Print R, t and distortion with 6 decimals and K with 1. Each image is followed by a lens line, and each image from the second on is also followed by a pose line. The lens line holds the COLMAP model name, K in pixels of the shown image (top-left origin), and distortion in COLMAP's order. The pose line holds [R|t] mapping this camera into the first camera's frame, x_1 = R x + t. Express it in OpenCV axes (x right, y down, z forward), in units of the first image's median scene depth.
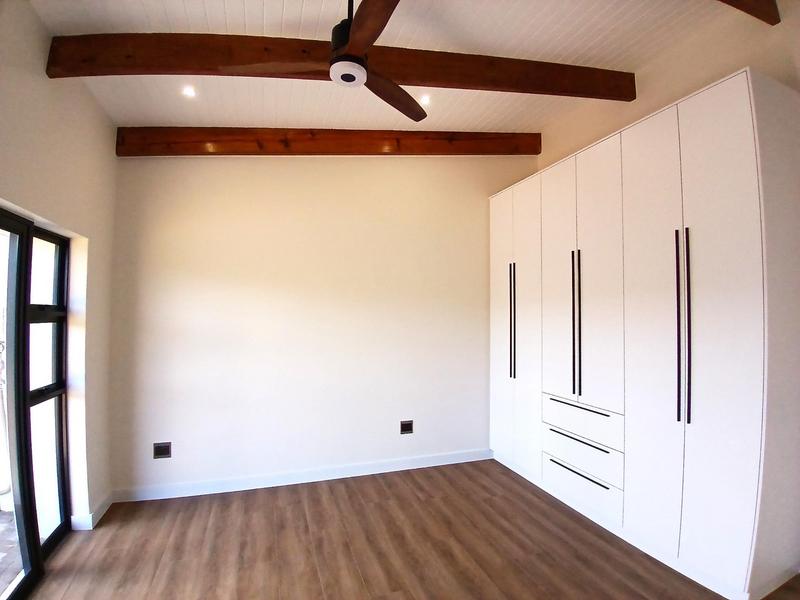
lens RADIAL K [[397.0, 0, 401.7], [0, 397.0, 304.4], [0, 0, 1]] dist [0.001400, -0.044243]
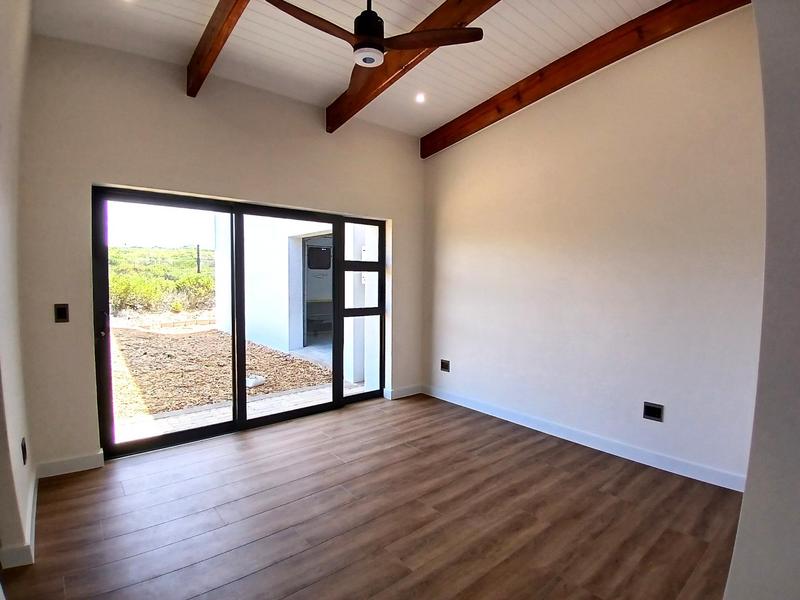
lens RADIAL K [[397.0, 0, 401.7], [0, 397.0, 304.4], [0, 0, 1]] dist [0.001400, -0.044243]
pose [[0.374008, 0.060641, -0.925441, 0.681866], [0.019668, 0.997117, 0.073286, 0.054722], [0.927217, -0.045612, 0.371738, 0.380160]]
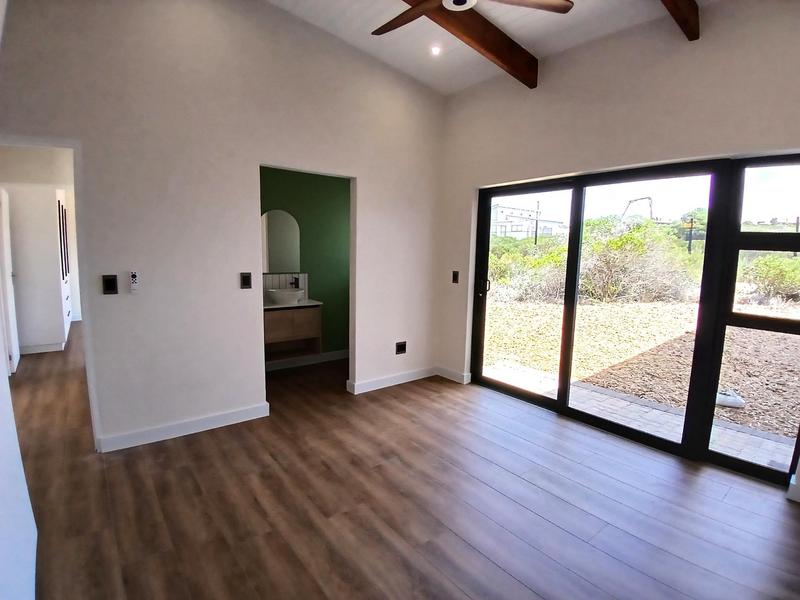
lens RADIAL K [[397.0, 0, 401.7], [0, 397.0, 304.4], [0, 0, 1]] dist [0.001400, -0.044243]
pose [[-0.936107, 0.029326, -0.350492, 0.244738], [-0.008876, 0.994231, 0.106897, 0.071574], [0.351604, 0.103178, -0.930445, 1.268851]]
